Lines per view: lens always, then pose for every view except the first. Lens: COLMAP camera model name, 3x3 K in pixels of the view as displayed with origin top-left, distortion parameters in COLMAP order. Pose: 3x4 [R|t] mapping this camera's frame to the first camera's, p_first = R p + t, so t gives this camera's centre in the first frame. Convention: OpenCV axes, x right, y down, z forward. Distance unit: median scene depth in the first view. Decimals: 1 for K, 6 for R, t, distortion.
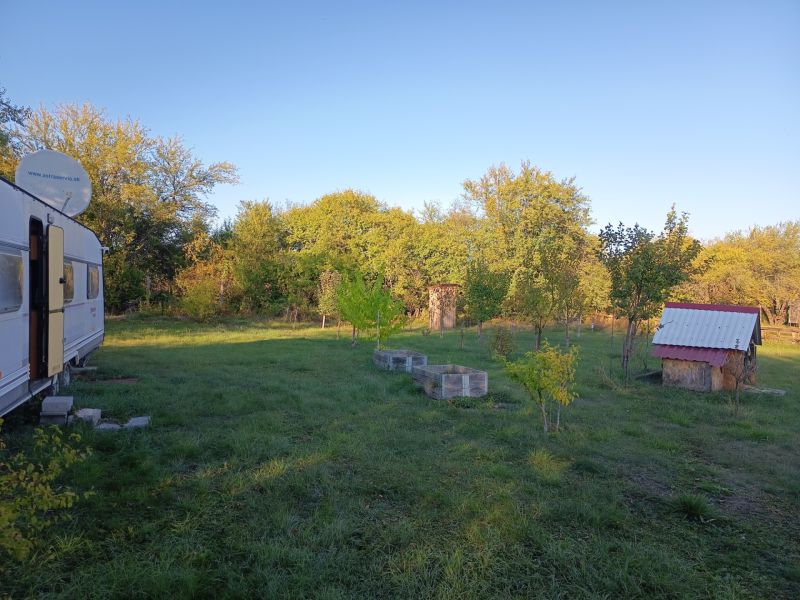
lens RADIAL K [[546.1, 0, 403.3], [0, 546.1, 297.8], [0, 0, 1]] dist [0.032848, -0.009621]
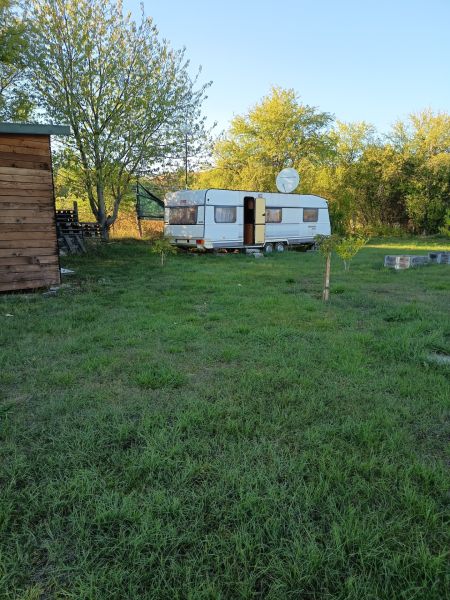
lens RADIAL K [[409.5, 0, 214.9], [0, 409.5, 315.3], [0, 0, 1]] dist [0.032848, -0.009621]
pose [[0.304796, 0.181885, -0.934889, 1.088971], [-0.000473, 0.981624, 0.190823, 0.058239], [0.952418, -0.057720, 0.299281, -0.021261]]
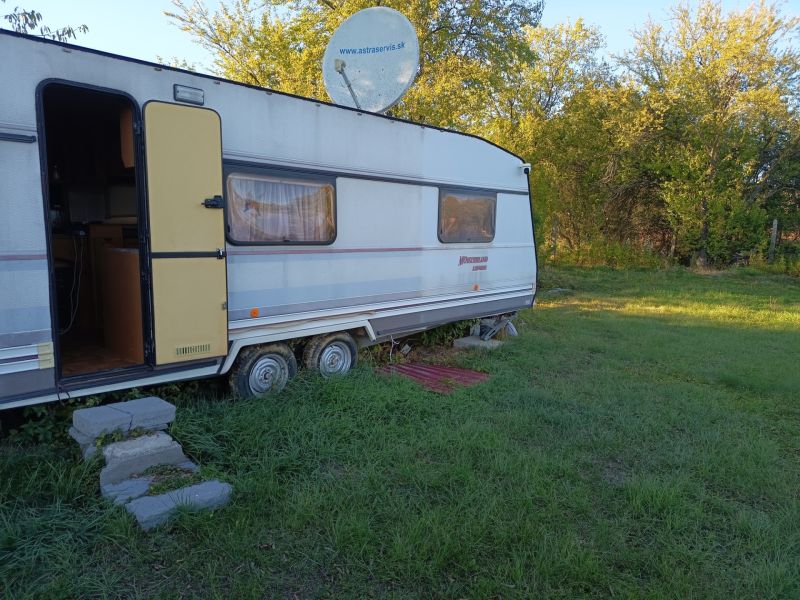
lens RADIAL K [[546.1, 0, 420.5], [0, 546.1, 307.3], [0, 0, 1]] dist [0.032848, -0.009621]
pose [[0.433659, 0.117863, -0.893335, 0.001625], [-0.024970, 0.992600, 0.118839, 0.002047], [0.900731, -0.029229, 0.433393, 0.618621]]
